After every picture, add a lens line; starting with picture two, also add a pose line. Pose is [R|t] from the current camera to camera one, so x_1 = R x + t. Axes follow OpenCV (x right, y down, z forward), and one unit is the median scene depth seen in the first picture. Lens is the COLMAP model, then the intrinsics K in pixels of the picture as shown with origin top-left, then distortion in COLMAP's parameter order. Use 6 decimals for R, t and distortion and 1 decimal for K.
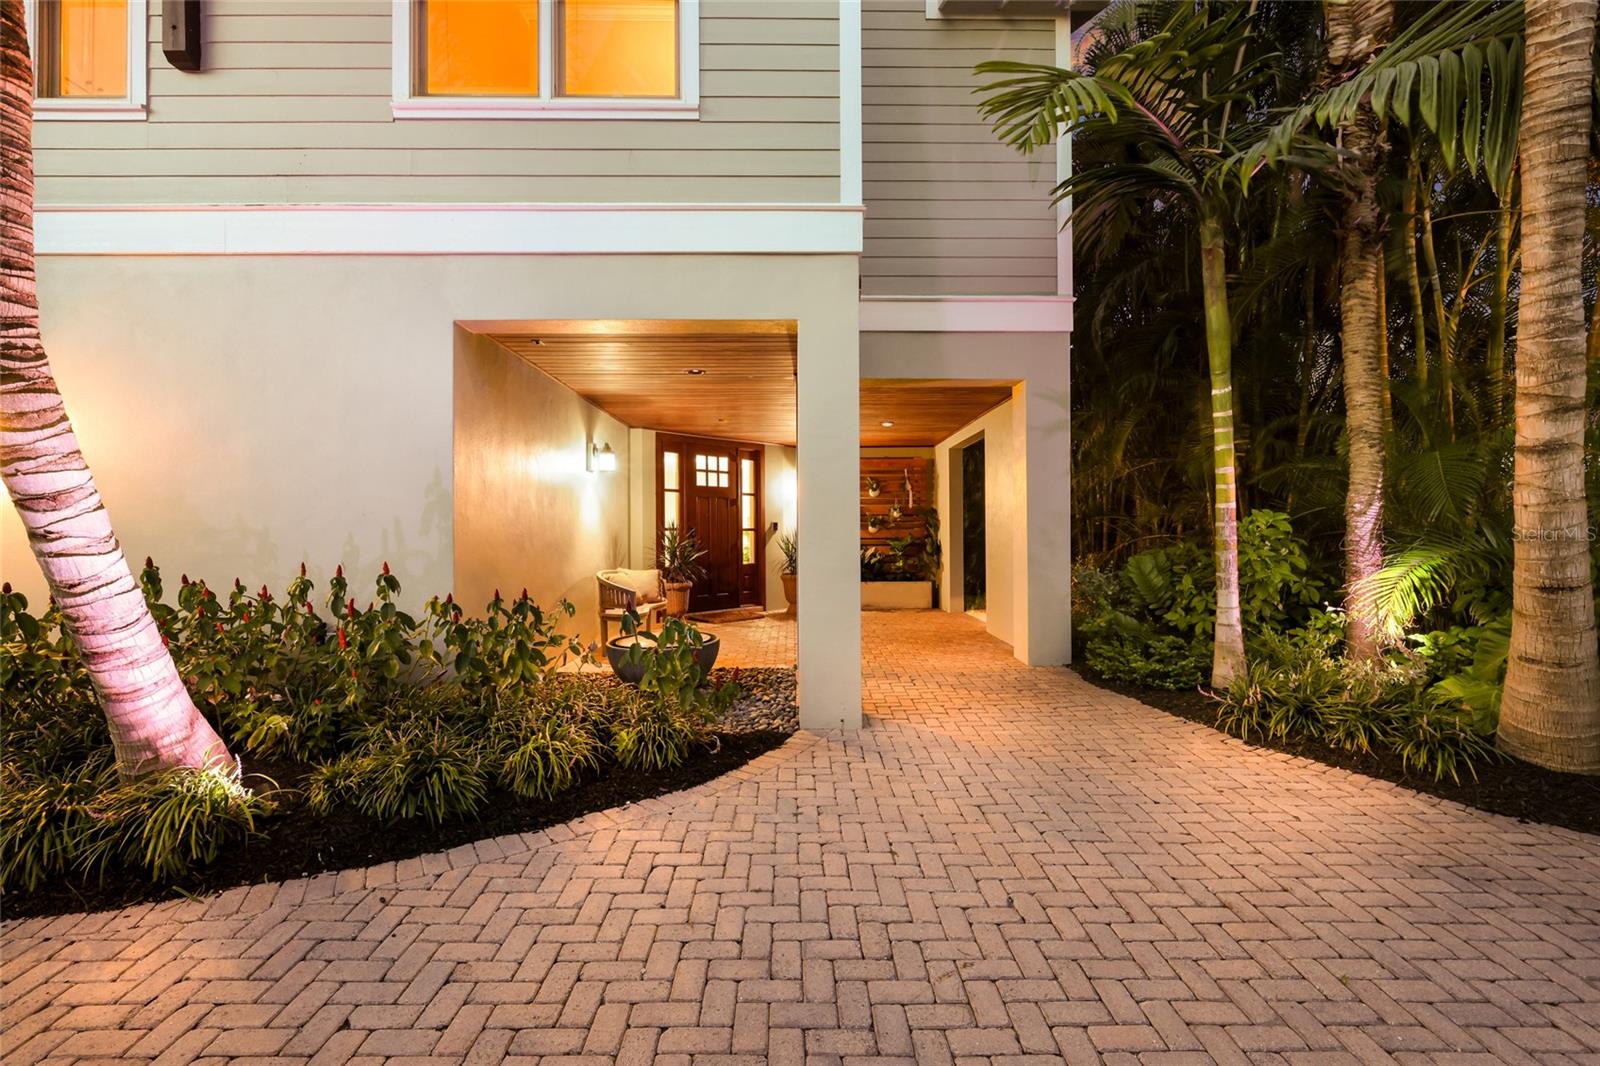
lens RADIAL K [[718.3, 0, 815.0], [0, 718.3, 534.2], [0, 0, 1]] dist [0.002981, -0.000266]
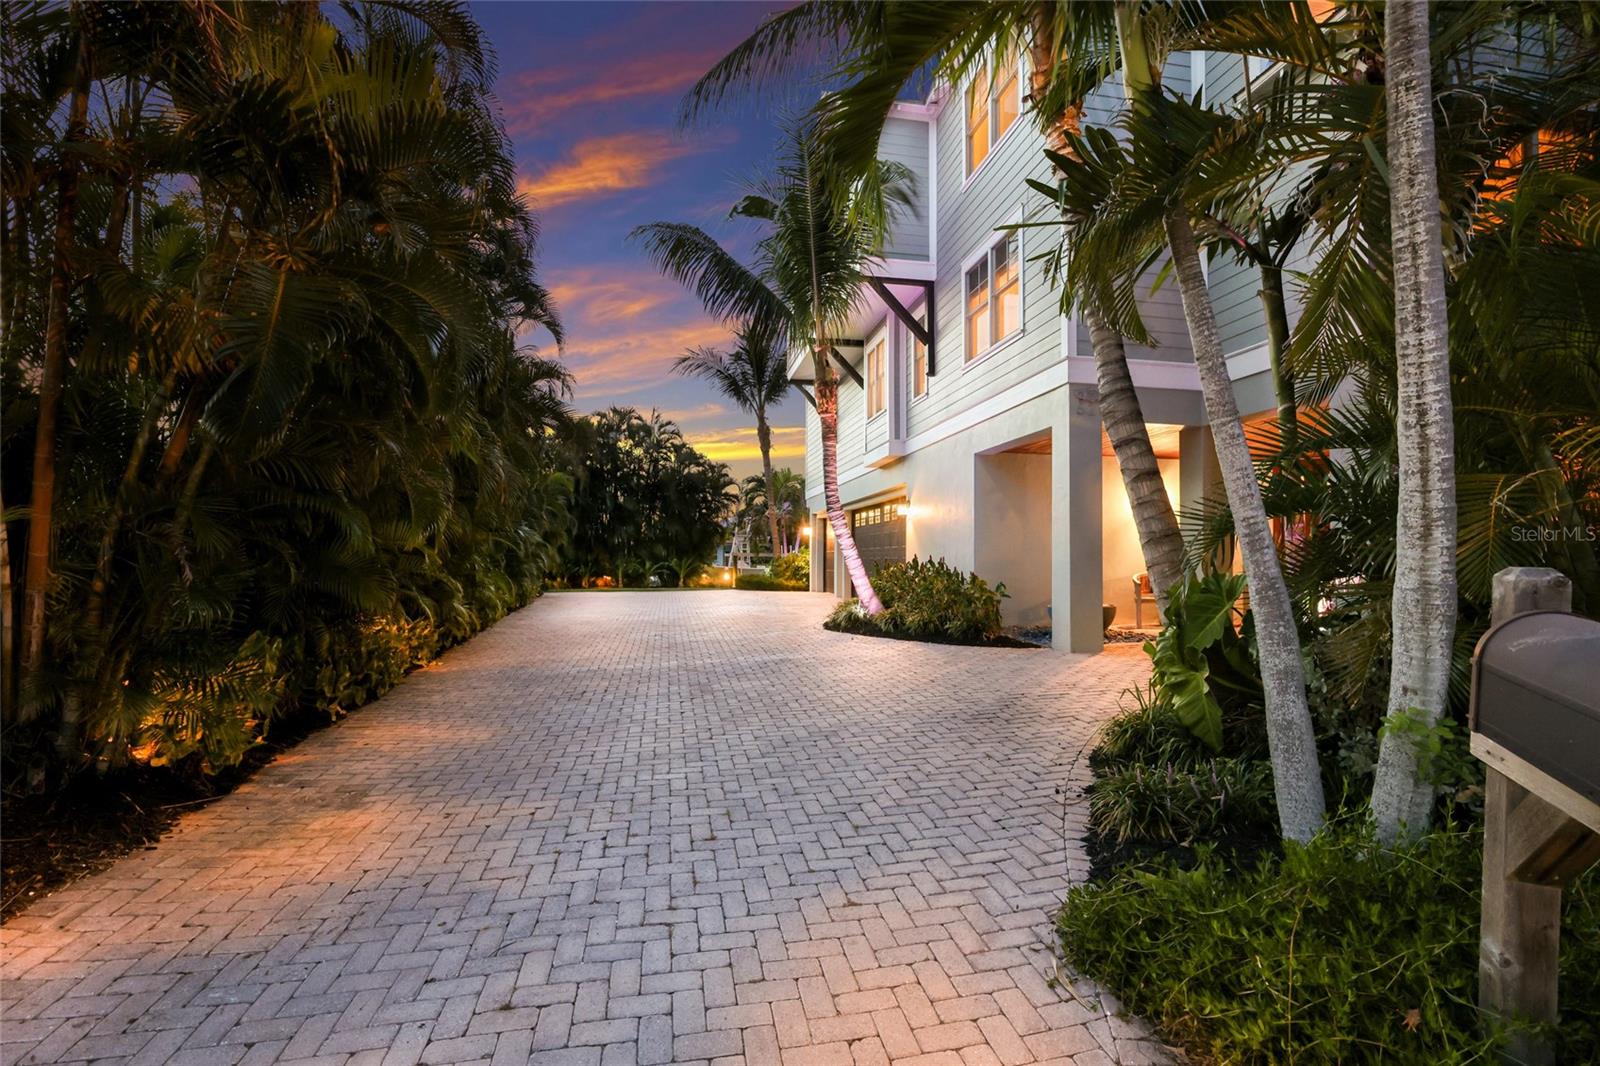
lens RADIAL K [[759.2, 0, 796.5], [0, 759.2, 540.0], [0, 0, 1]] dist [0.001000, -0.000138]
pose [[0.134206, -0.021755, -0.990715, 1.687139], [-0.007080, 0.999712, -0.022912, 0.041642], [0.990928, 0.010089, 0.134013, 0.096078]]
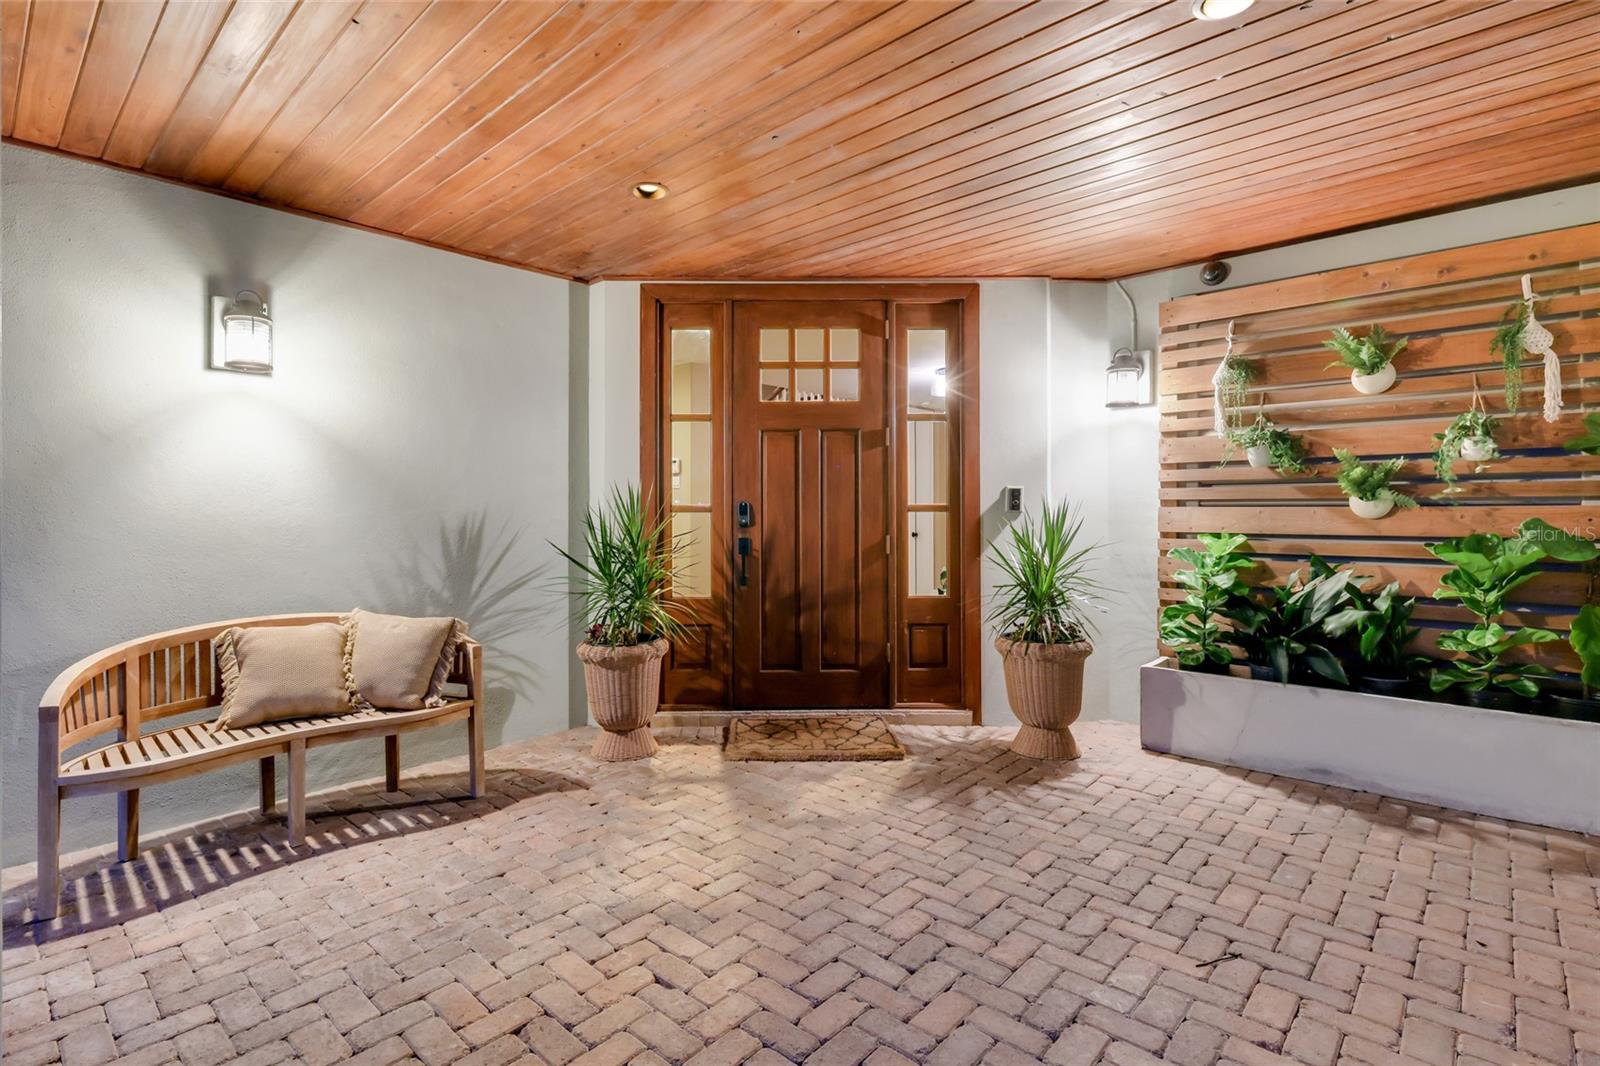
lens RADIAL K [[752.5, 0, 790.5], [0, 752.5, 521.5], [0, 0, 1]] dist [0.012086, -0.000478]
pose [[0.695209, 0.014800, -0.718655, 0.312662], [-0.000117, 0.999790, 0.020477, -0.015733], [0.718808, -0.014152, 0.695065, 1.384696]]
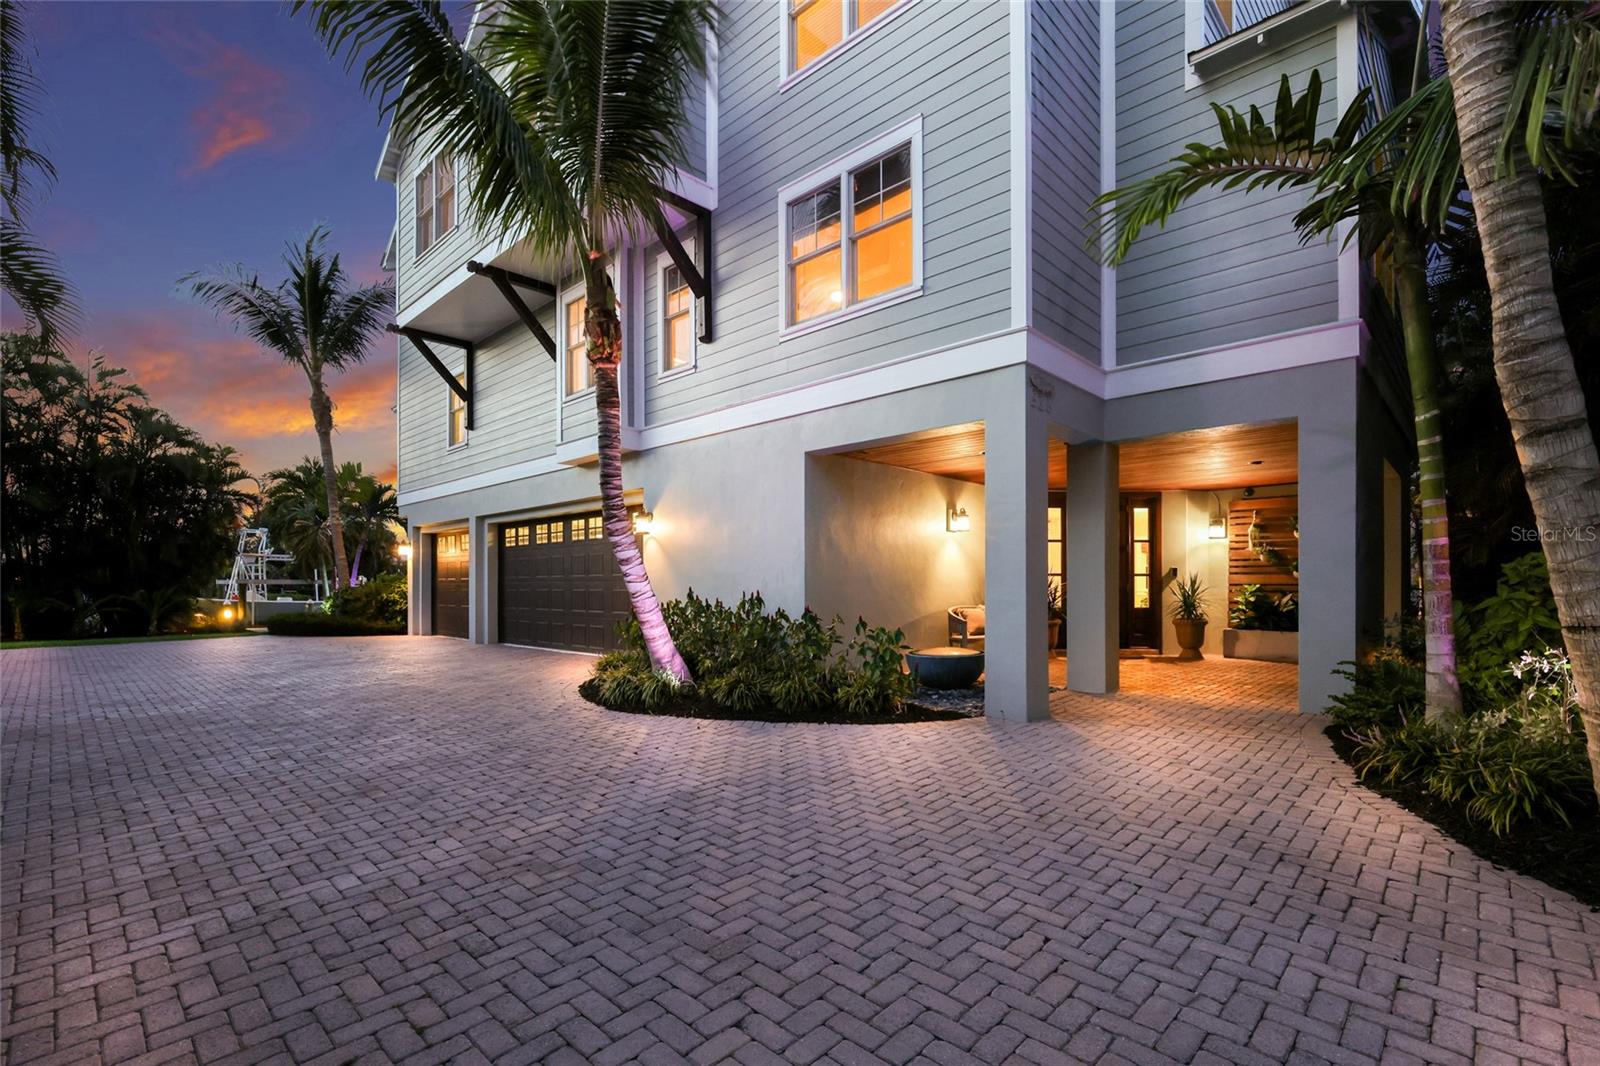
lens RADIAL K [[739.1, 0, 792.1], [0, 739.1, 602.5], [0, 0, 1]] dist [-0.003041, 0.004038]
pose [[0.695072, 0.021874, -0.718607, 0.685848], [-0.004360, 0.999647, 0.026212, 0.016095], [0.718927, -0.015086, 0.694922, -0.234170]]
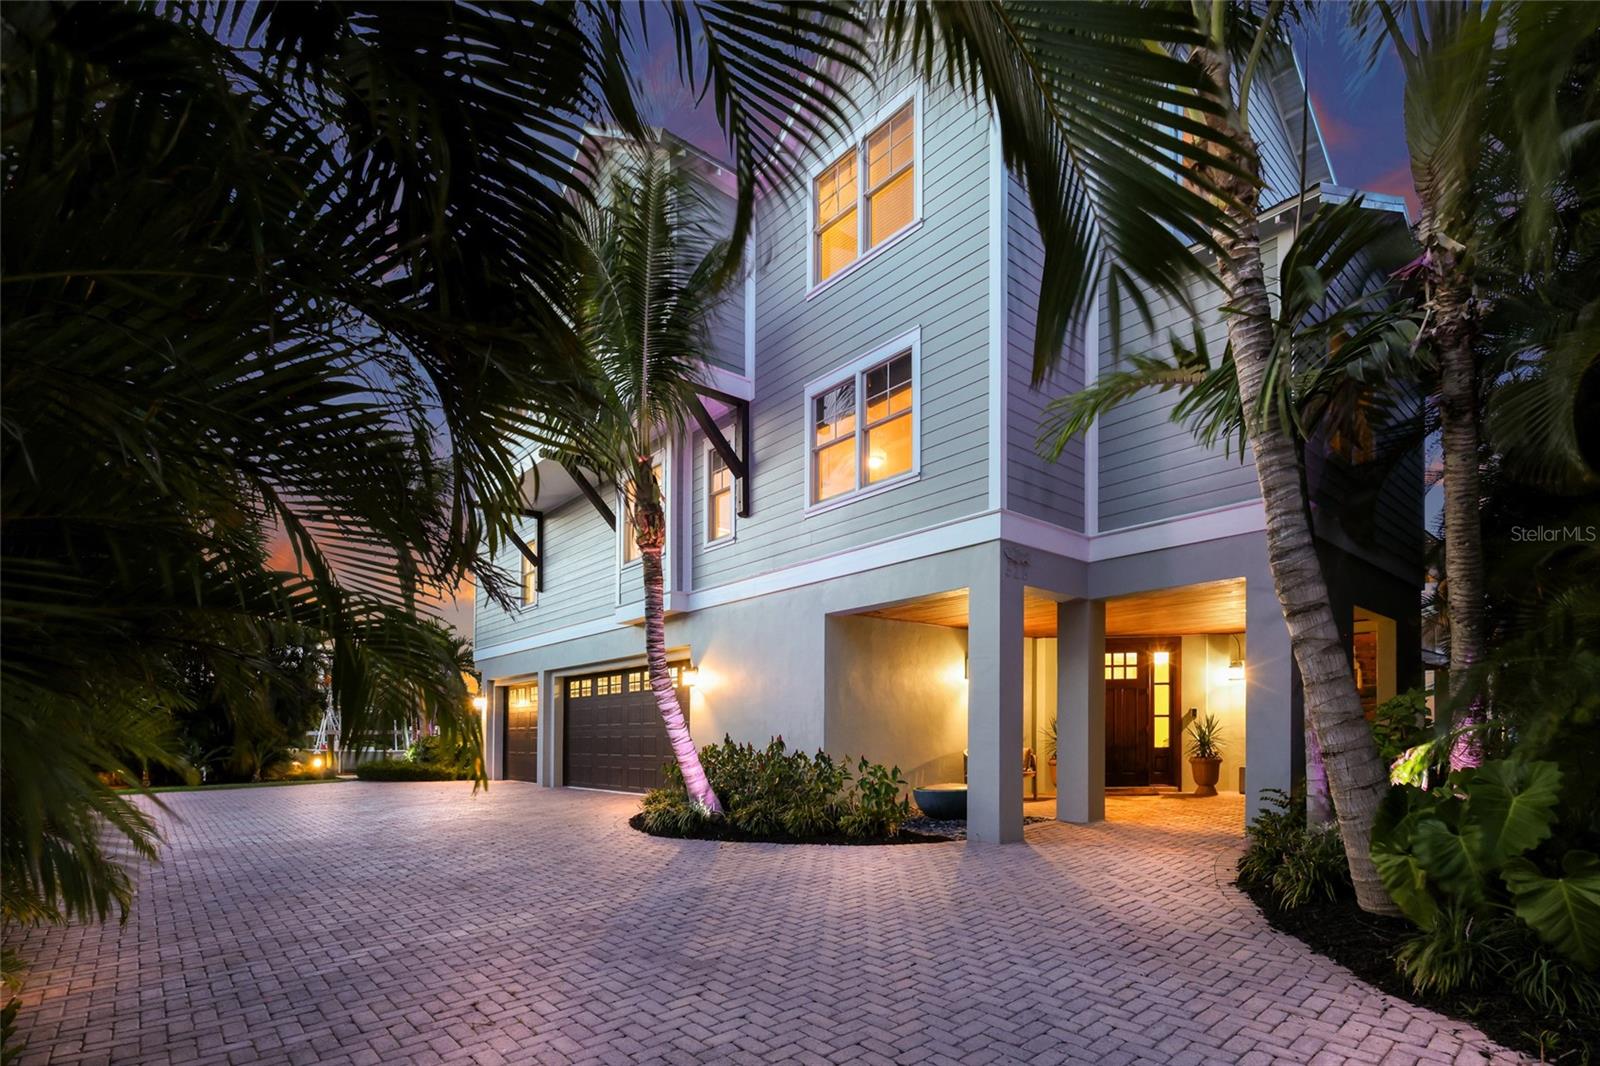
lens RADIAL K [[786.1, 0, 817.7], [0, 786.1, 718.5], [0, 0, 1]] dist [-0.011290, 0.004185]
pose [[0.644308, -0.014540, -0.764627, 1.019246], [0.007107, 0.999890, -0.013025, 0.017467], [0.764733, 0.002958, 0.644341, -0.362630]]
